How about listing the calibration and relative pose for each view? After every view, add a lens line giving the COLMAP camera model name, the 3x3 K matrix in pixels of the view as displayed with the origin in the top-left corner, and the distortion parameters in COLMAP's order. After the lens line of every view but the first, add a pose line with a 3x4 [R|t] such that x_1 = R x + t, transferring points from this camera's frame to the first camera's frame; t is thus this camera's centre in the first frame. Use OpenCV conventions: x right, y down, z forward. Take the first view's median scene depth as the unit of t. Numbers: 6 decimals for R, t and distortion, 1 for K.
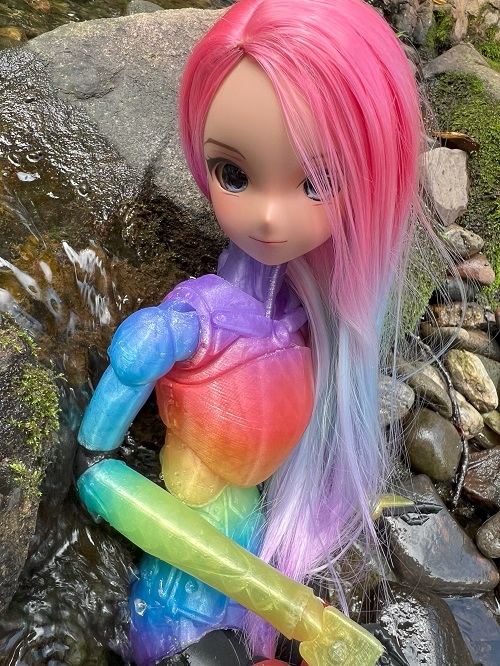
lens RADIAL K [[503.0, 0, 216.0], [0, 503.0, 306.6], [0, 0, 1]] dist [0.000592, -0.005732]
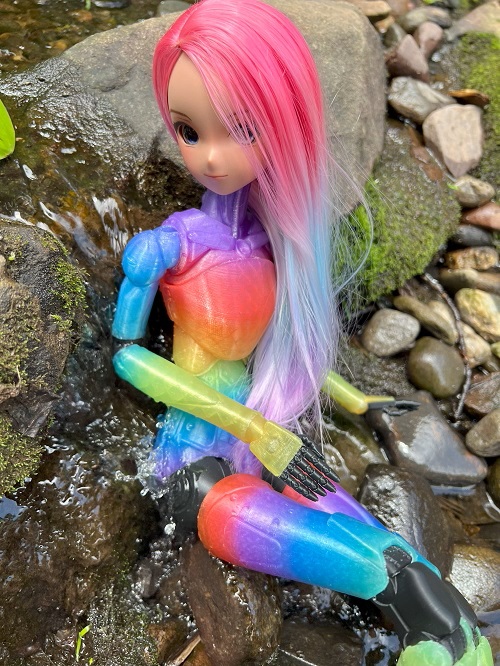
lens RADIAL K [[511.6, 0, 250.0], [0, 511.6, 324.6], [0, 0, 1]] dist [0.022467, -0.039784]
pose [[0.992221, -0.044050, -0.116437, 0.263511], [0.049876, 0.997621, 0.047598, 0.173961], [0.114063, -0.053036, 0.992057, -0.373065]]
